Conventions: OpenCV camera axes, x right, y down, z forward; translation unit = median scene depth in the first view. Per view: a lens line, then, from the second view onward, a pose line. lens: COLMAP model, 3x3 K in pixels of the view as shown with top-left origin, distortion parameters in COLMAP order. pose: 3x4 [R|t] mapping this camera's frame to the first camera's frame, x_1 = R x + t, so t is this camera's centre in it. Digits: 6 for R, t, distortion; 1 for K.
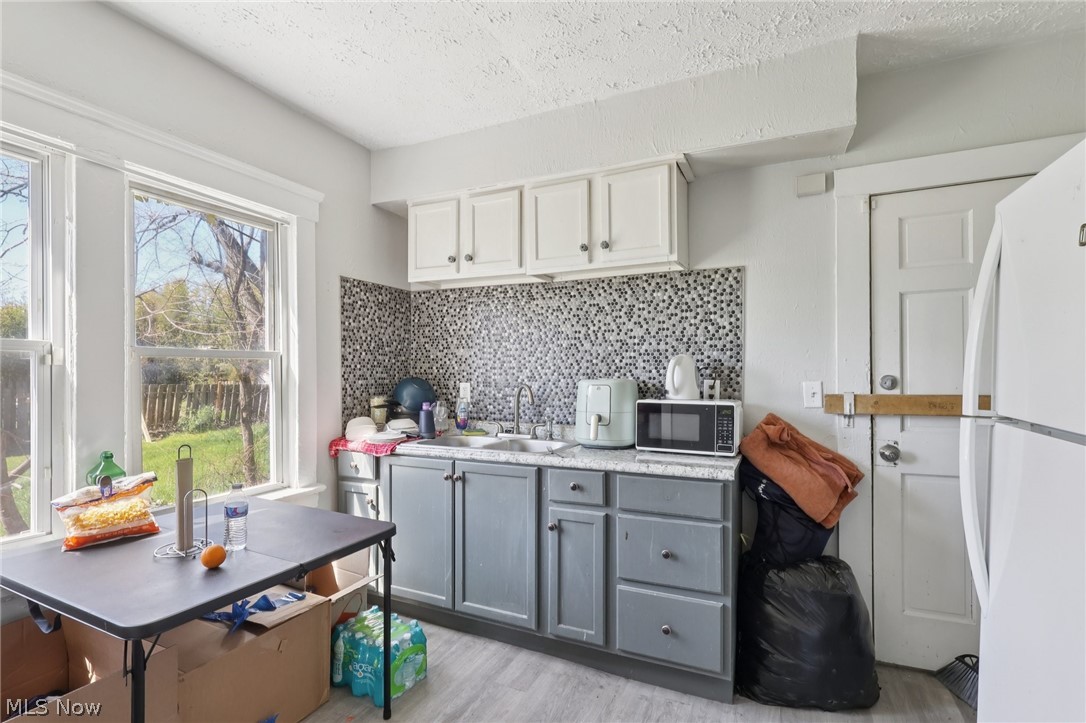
lens RADIAL K [[509.6, 0, 543.7], [0, 509.6, 375.1], [0, 0, 1]] dist [-0.002501, -0.000342]
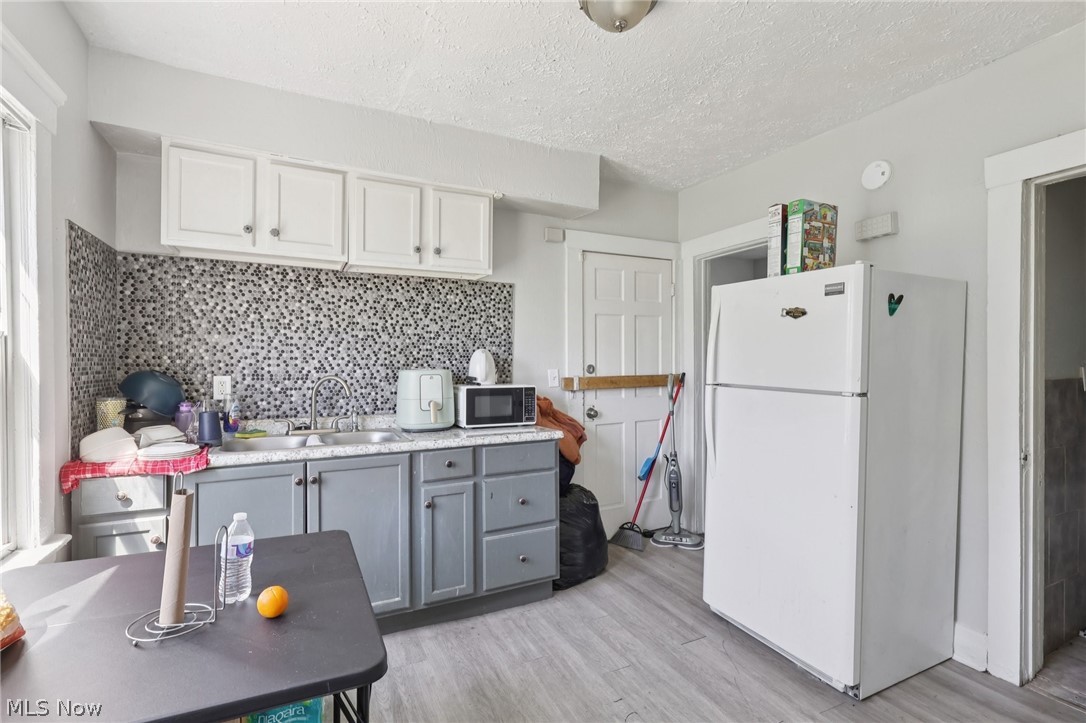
lens RADIAL K [[502.5, 0, 543.0], [0, 502.5, 361.5], [0, 0, 1]] dist [-0.000762, -0.000226]
pose [[0.624941, -0.001053, 0.780671, -0.520457], [0.002165, 0.999998, -0.000385, -0.007737], [-0.780669, 0.001931, 0.624942, 0.100567]]
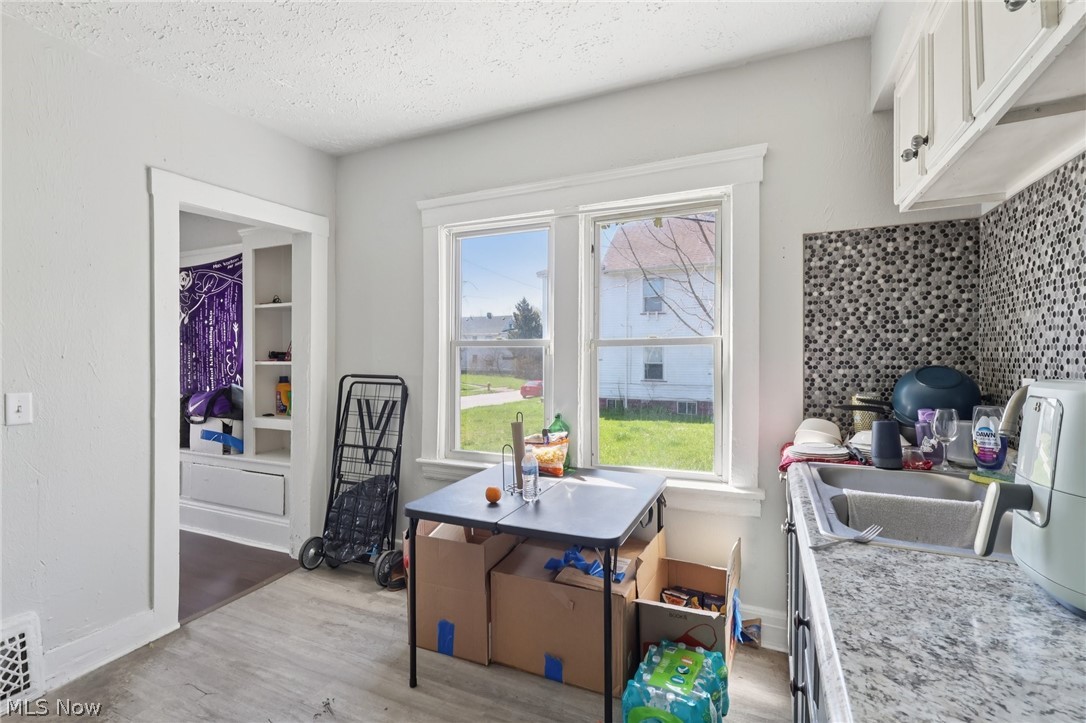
lens RADIAL K [[502.5, 0, 543.0], [0, 502.5, 361.5], [0, 0, 1]] dist [-0.000762, -0.000226]
pose [[0.009549, 0.005036, -0.999942, 0.362825], [-0.001705, 0.999986, 0.005020, -0.003572], [0.999953, 0.001657, 0.009558, 0.591814]]
